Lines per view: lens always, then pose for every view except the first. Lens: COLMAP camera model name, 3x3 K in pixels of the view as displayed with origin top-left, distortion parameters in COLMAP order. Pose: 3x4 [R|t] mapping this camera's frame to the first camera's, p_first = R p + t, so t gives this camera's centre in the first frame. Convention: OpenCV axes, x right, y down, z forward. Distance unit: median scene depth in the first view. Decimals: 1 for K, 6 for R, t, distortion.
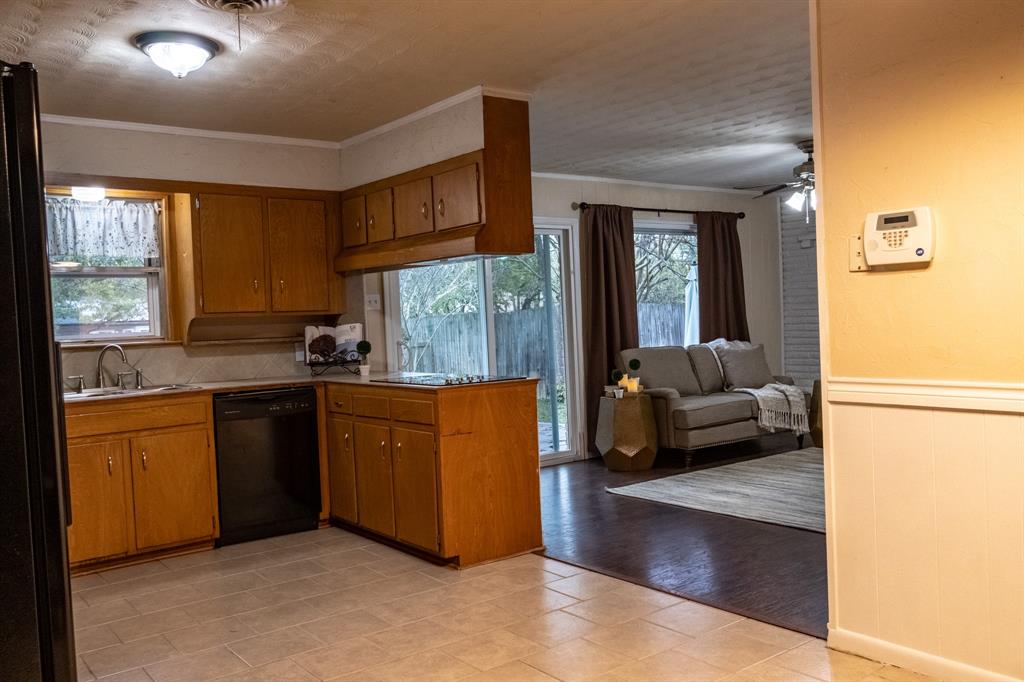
lens RADIAL K [[857.6, 0, 499.9], [0, 857.6, 337.2], [0, 0, 1]] dist [0.001268, -0.010155]
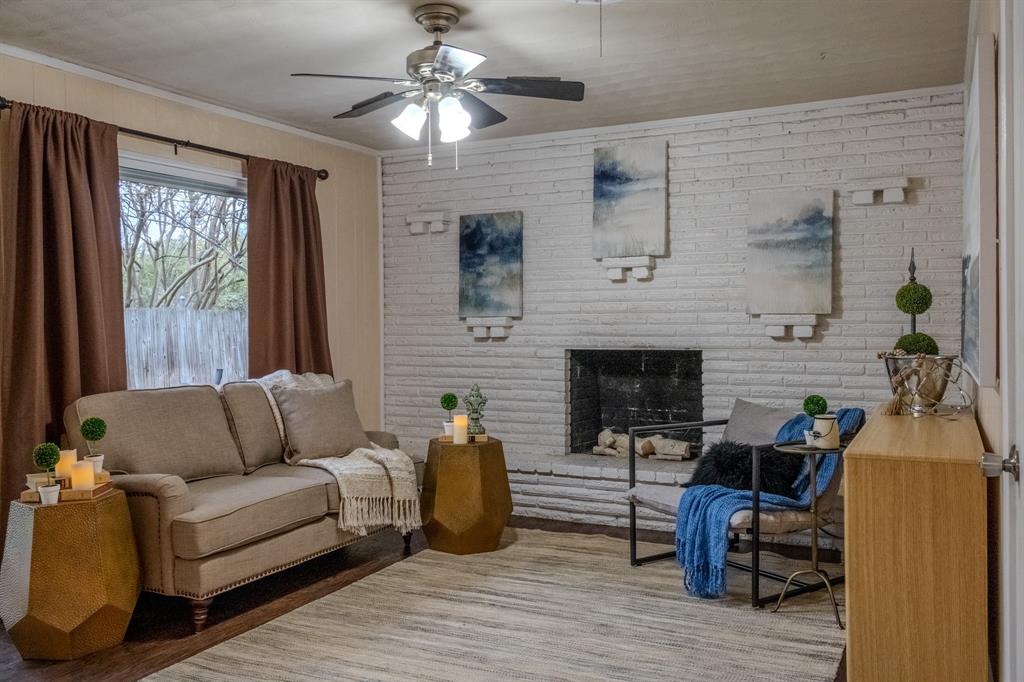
lens RADIAL K [[857.6, 0, 499.9], [0, 857.6, 337.2], [0, 0, 1]] dist [0.001268, -0.010155]
pose [[0.897953, 0.018174, 0.439716, 0.137812], [-0.013314, 0.999811, -0.014133, -0.016037], [-0.439890, 0.006836, 0.898026, 0.420090]]
